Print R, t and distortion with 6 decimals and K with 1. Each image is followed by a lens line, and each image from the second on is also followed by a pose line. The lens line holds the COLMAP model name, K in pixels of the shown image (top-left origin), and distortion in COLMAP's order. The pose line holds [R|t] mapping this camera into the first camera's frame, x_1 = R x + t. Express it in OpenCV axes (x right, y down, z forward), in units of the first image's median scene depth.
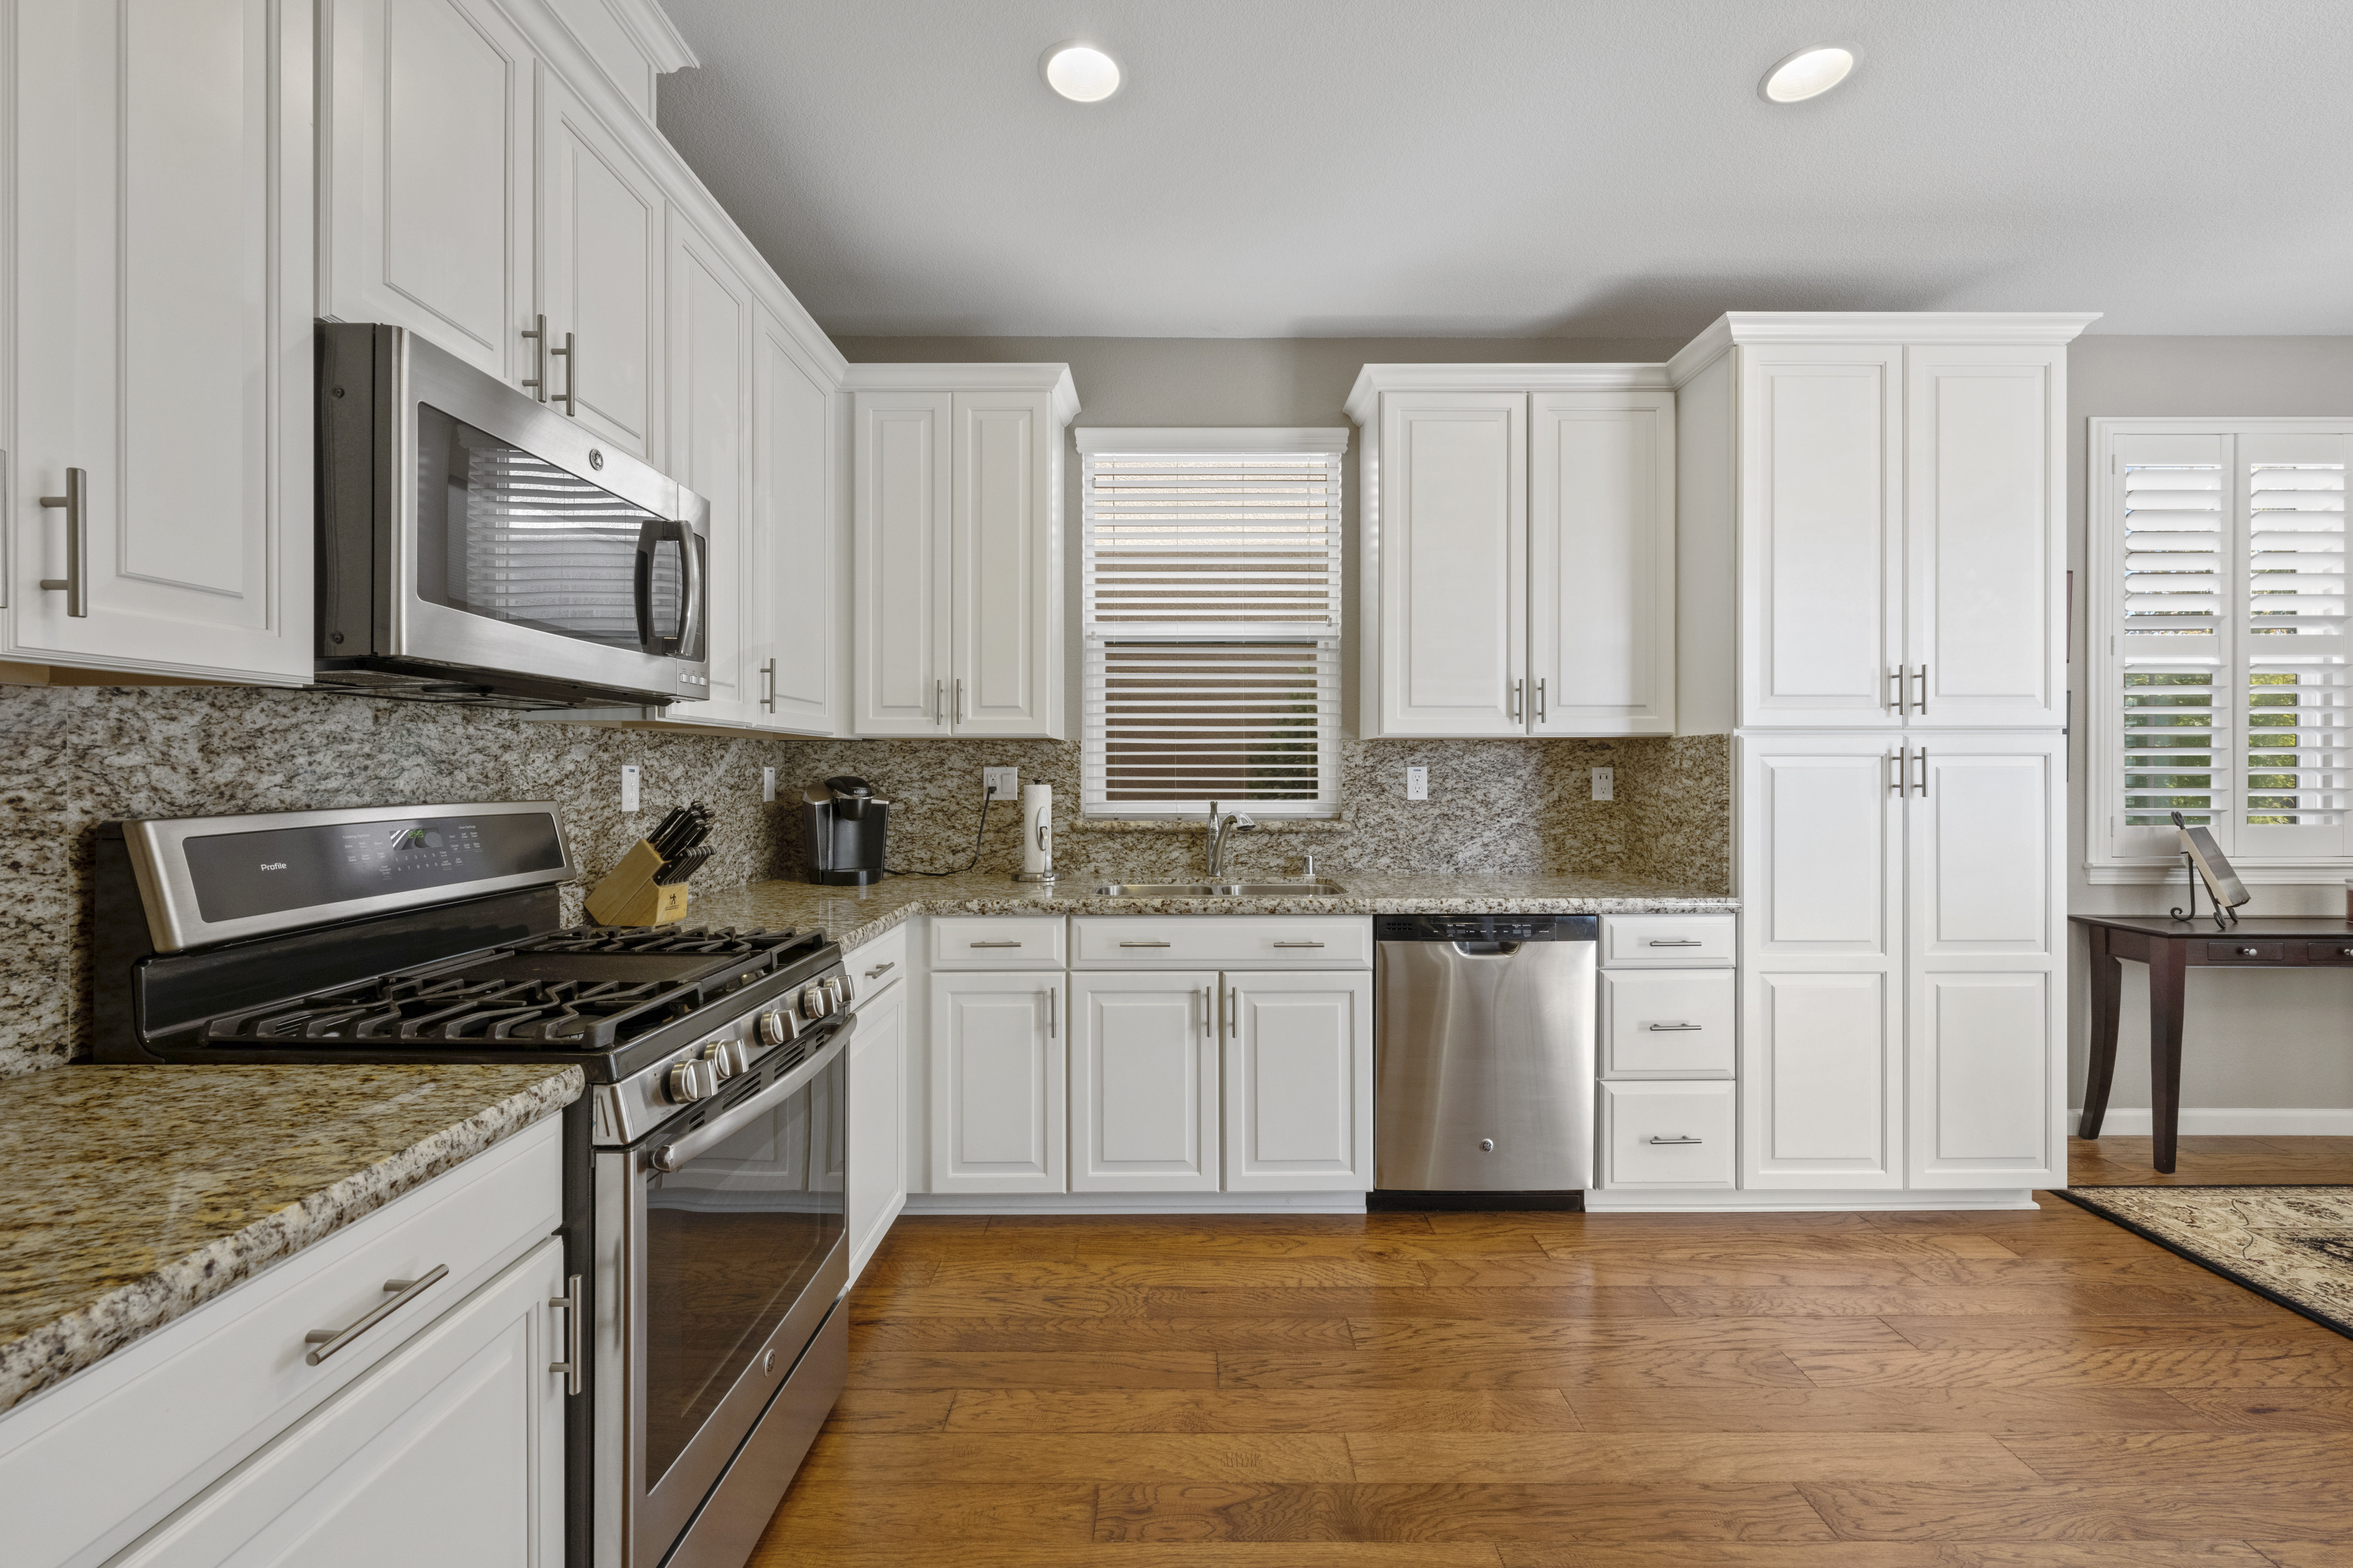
lens RADIAL K [[930.9, 0, 1173.1], [0, 930.9, 772.6], [0, 0, 1]] dist [-0.004414, 0.001416]
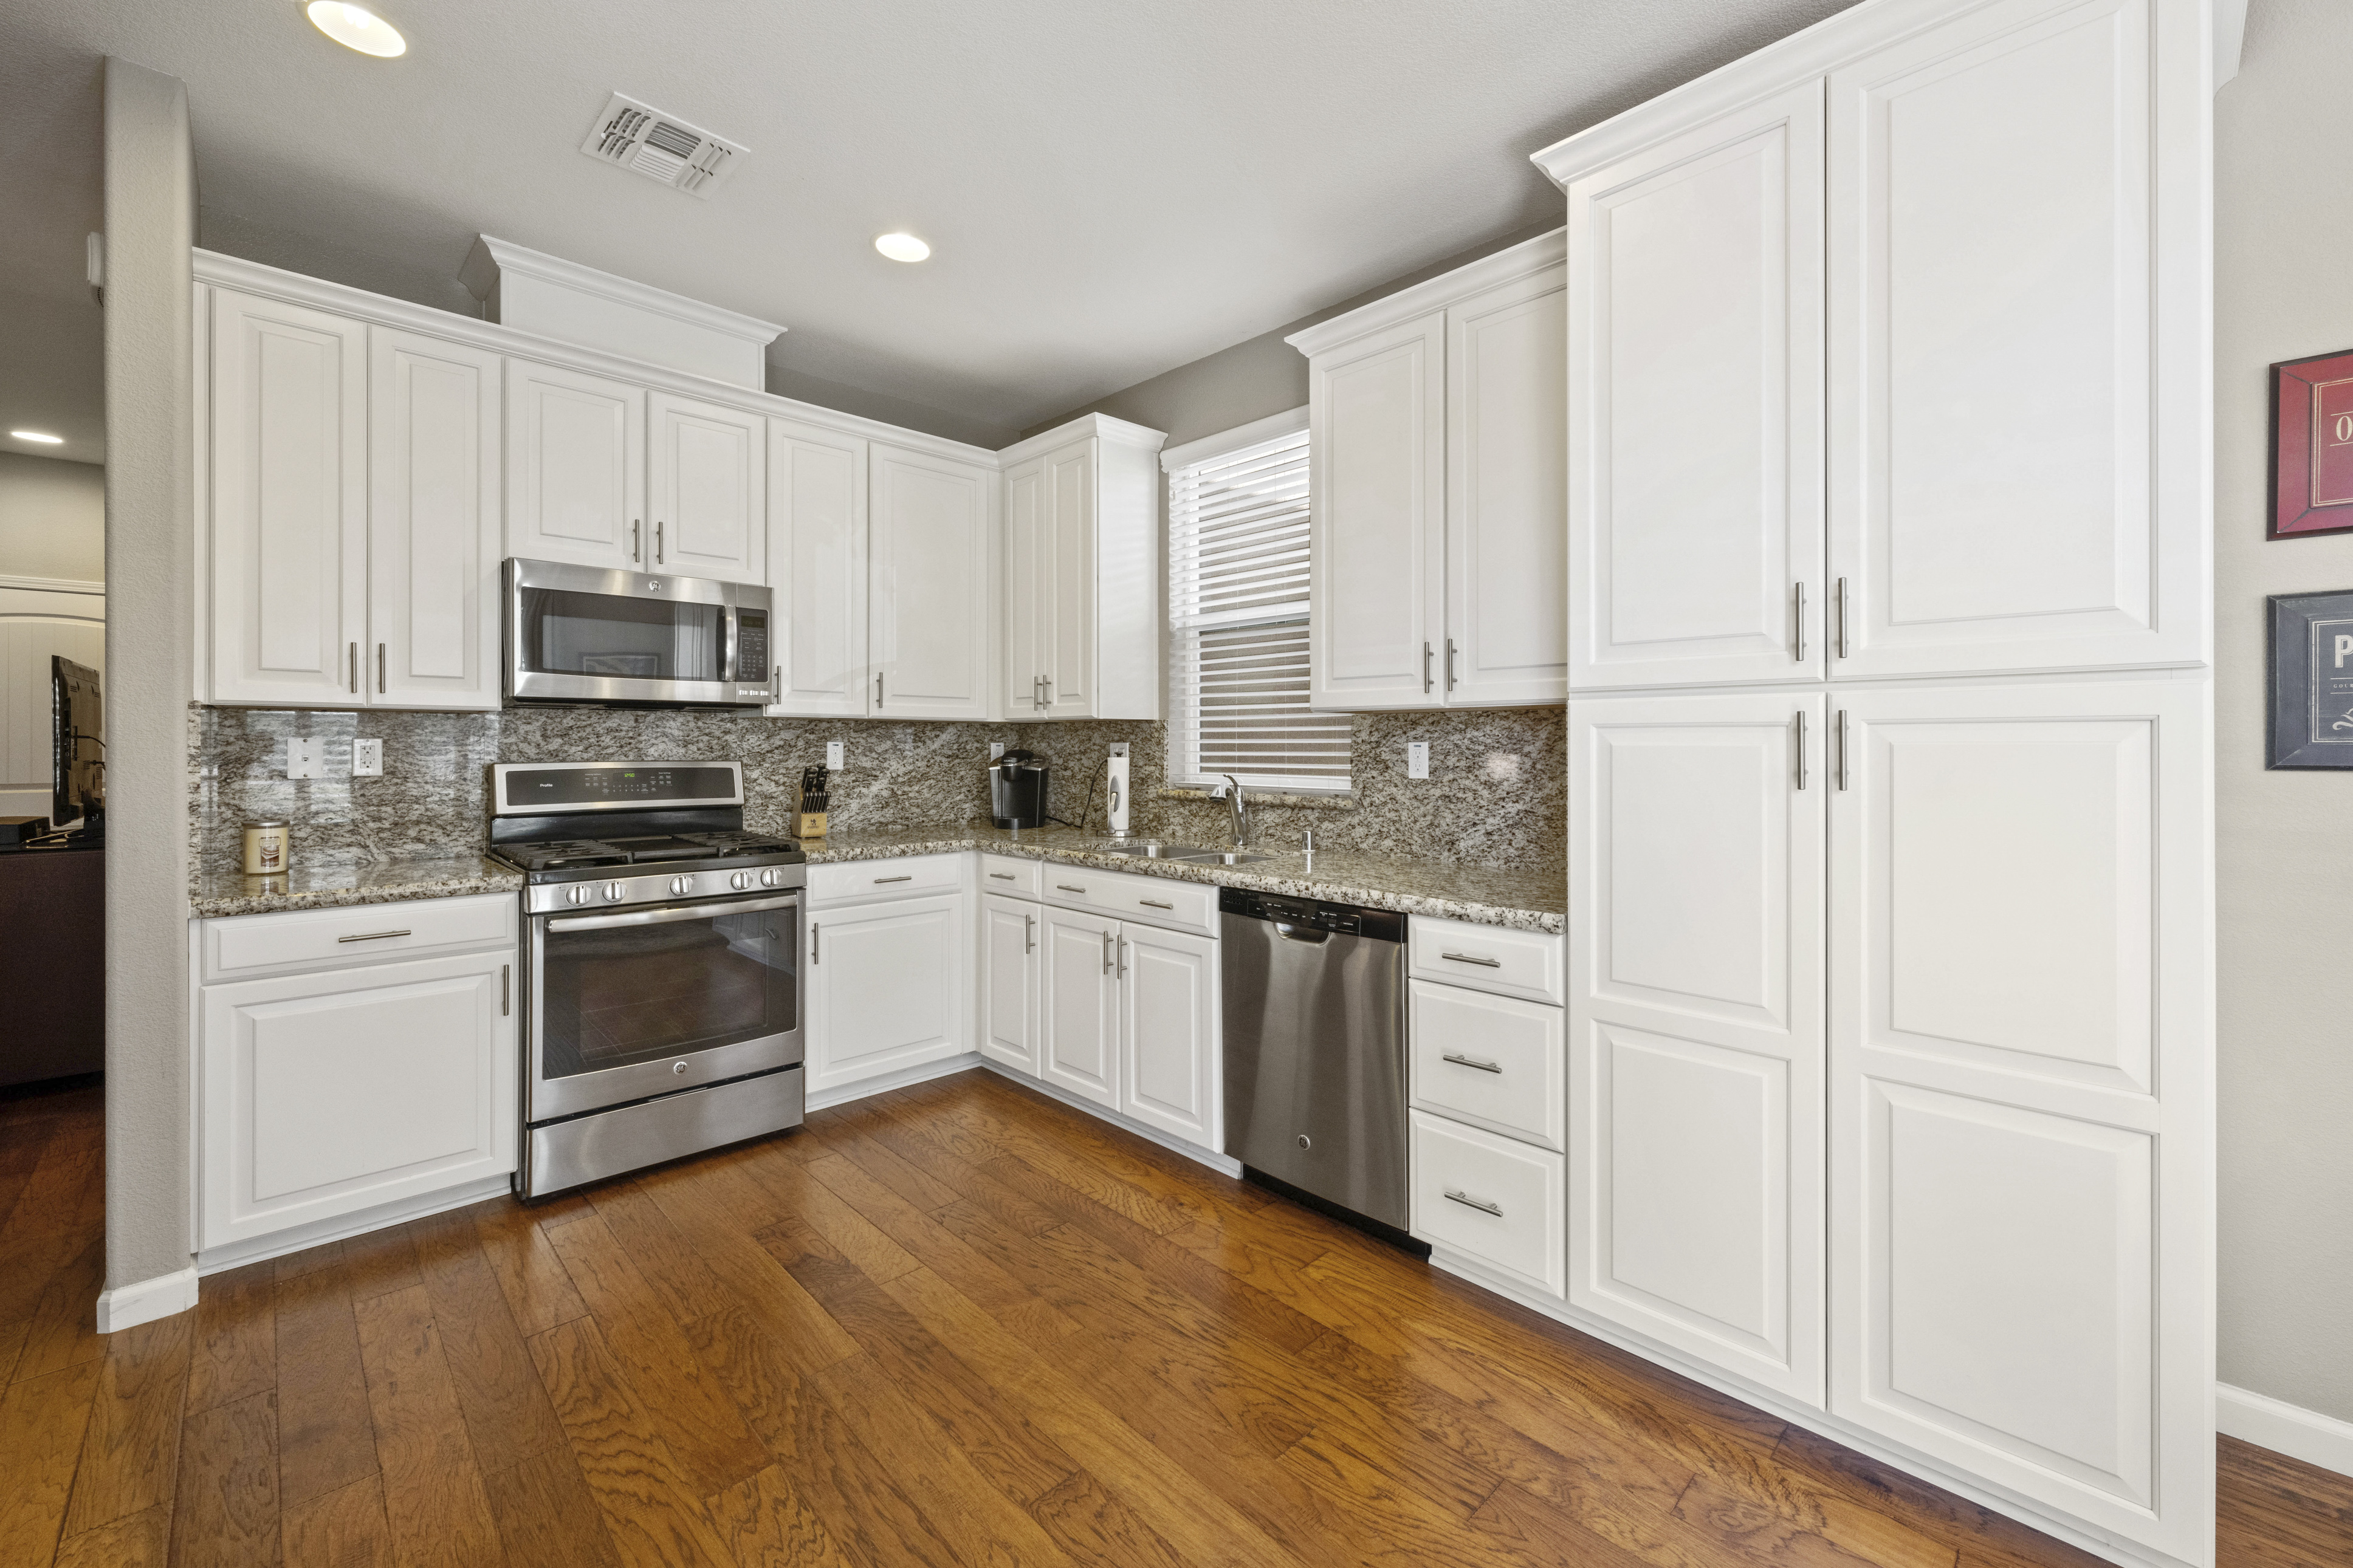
lens RADIAL K [[930.9, 0, 1180.6], [0, 930.9, 745.1], [0, 0, 1]] dist [-0.004414, 0.001416]
pose [[0.704536, 0.001233, -0.709667, 0.824414], [-0.003542, 0.999992, -0.001779, -0.001180], [0.709659, 0.003767, 0.704535, 0.215903]]
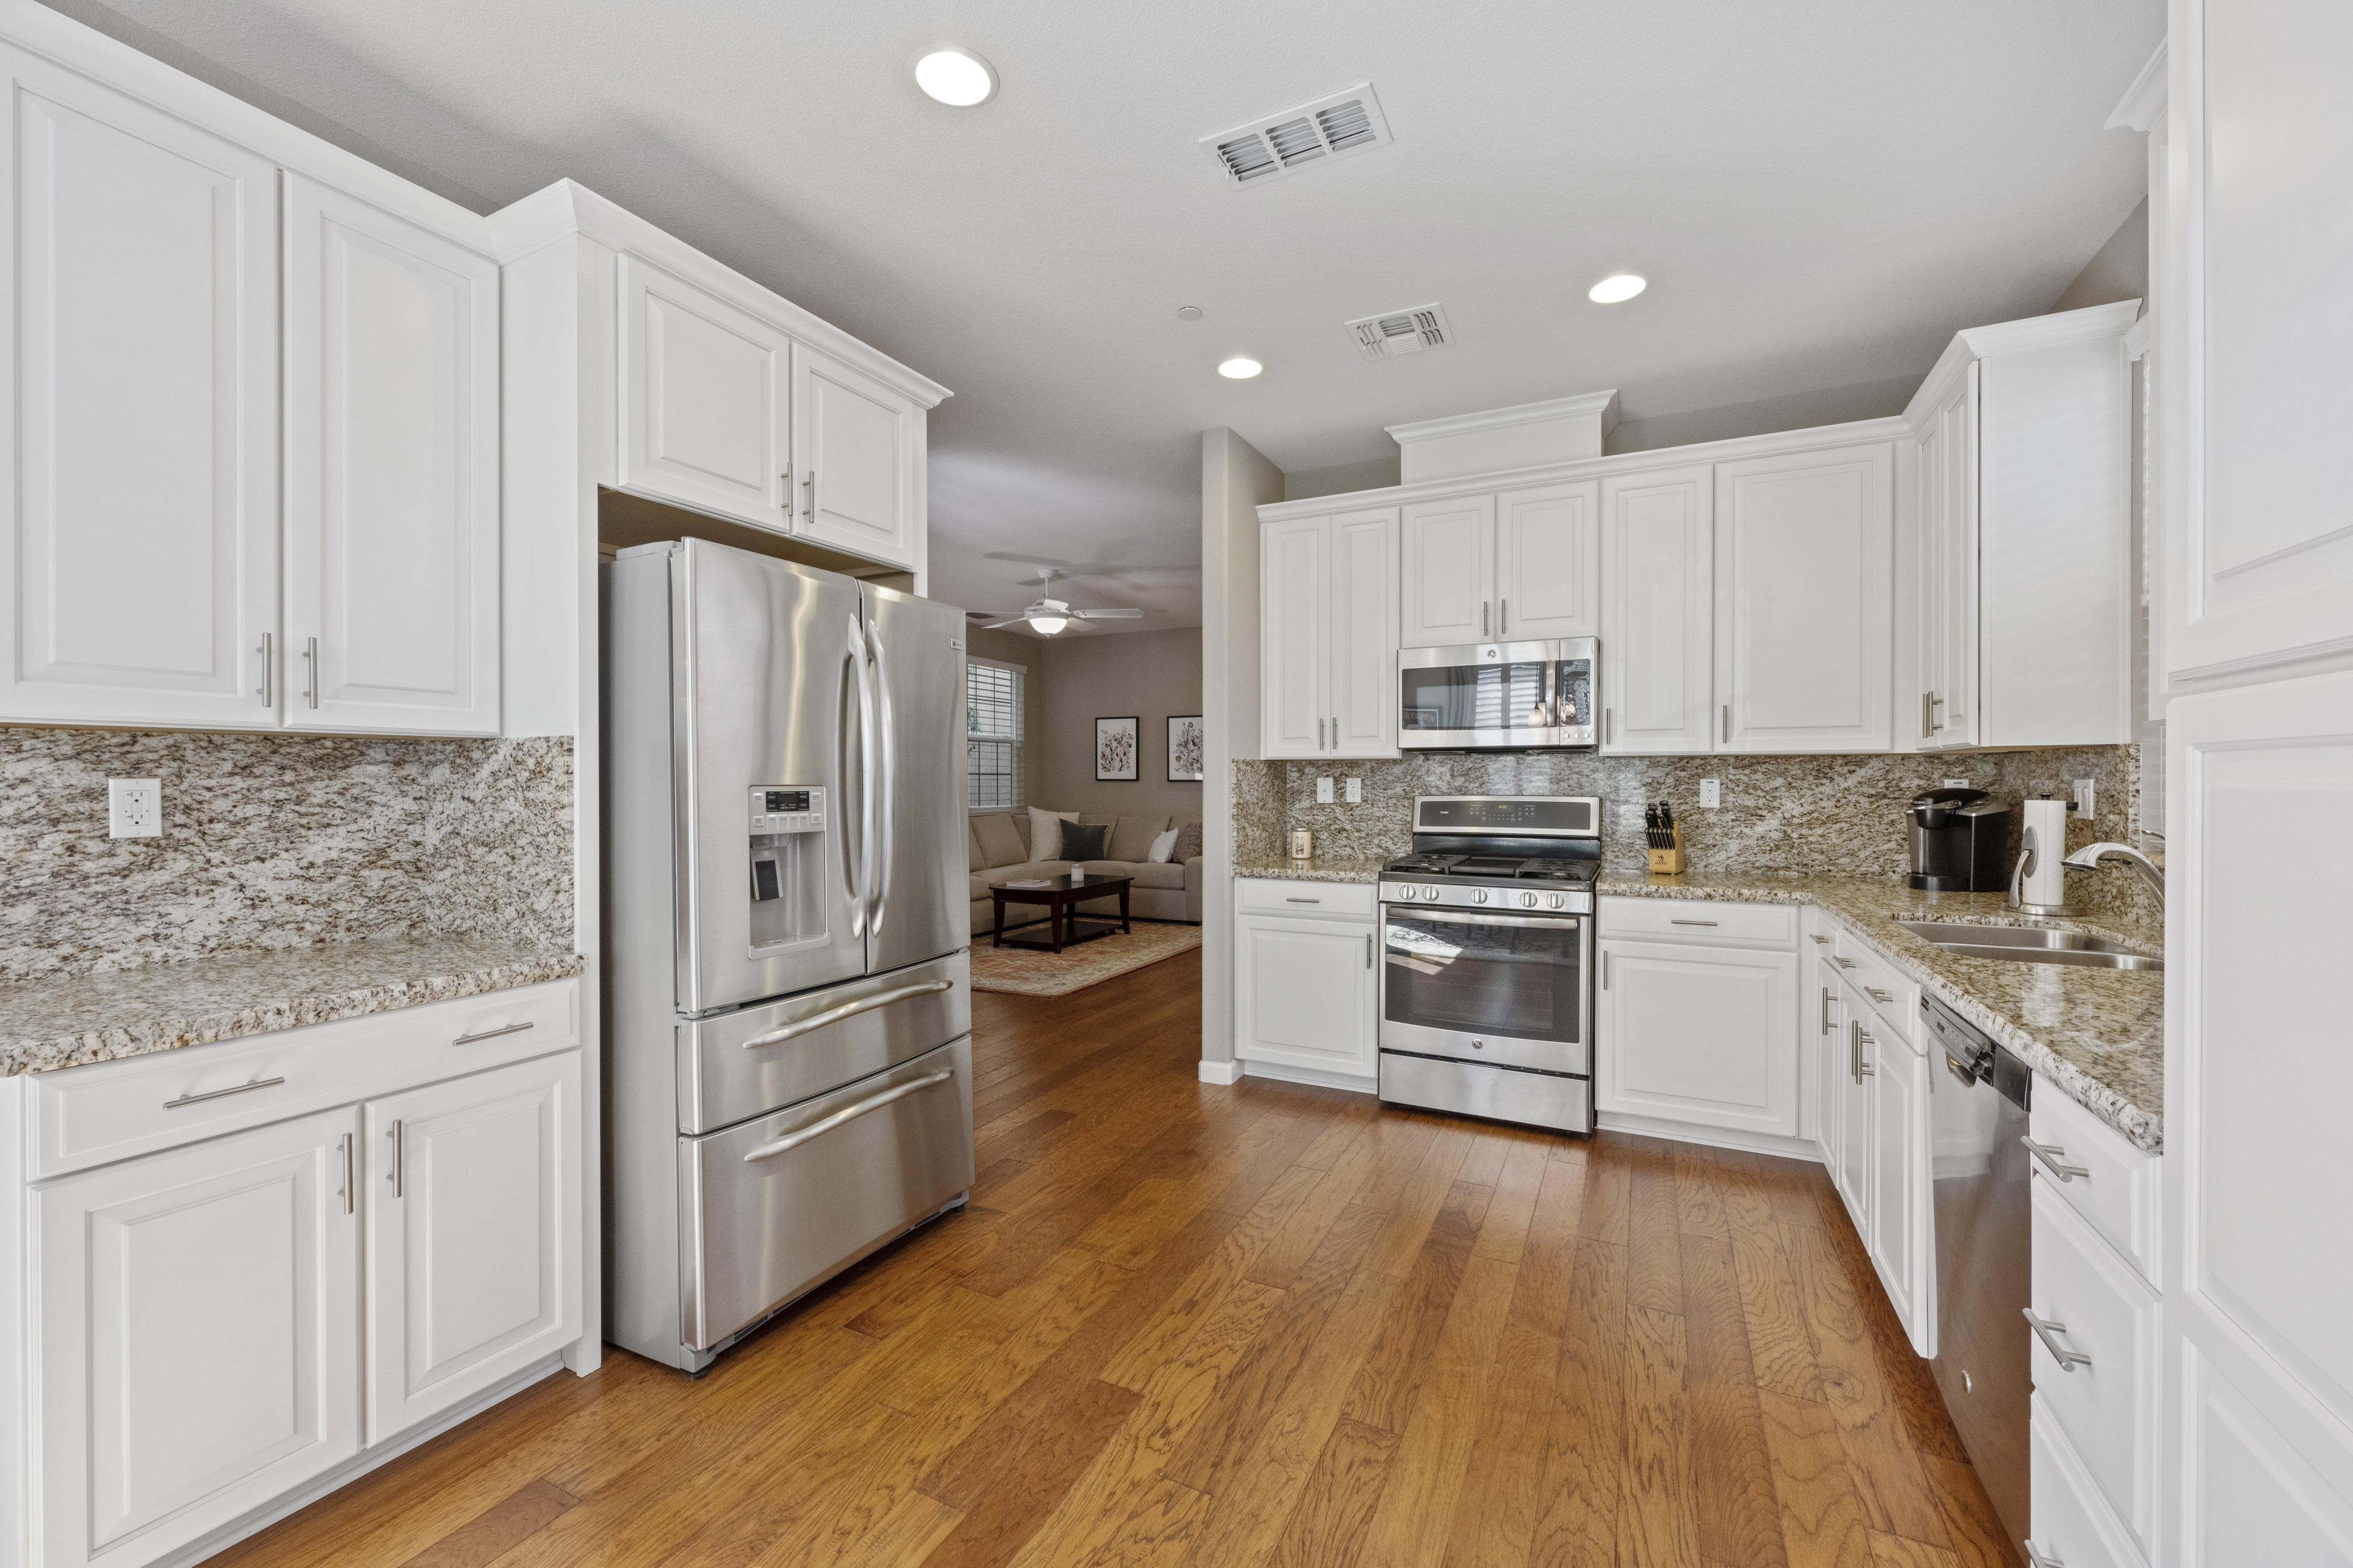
lens RADIAL K [[930.9, 0, 1196.7], [0, 930.9, 781.0], [0, 0, 1]] dist [-0.004414, 0.001416]
pose [[-0.423991, 0.001292, -0.905665, 1.006199], [-0.002145, 0.999995, 0.002431, -0.005207], [0.905664, 0.002974, -0.423986, 0.705622]]
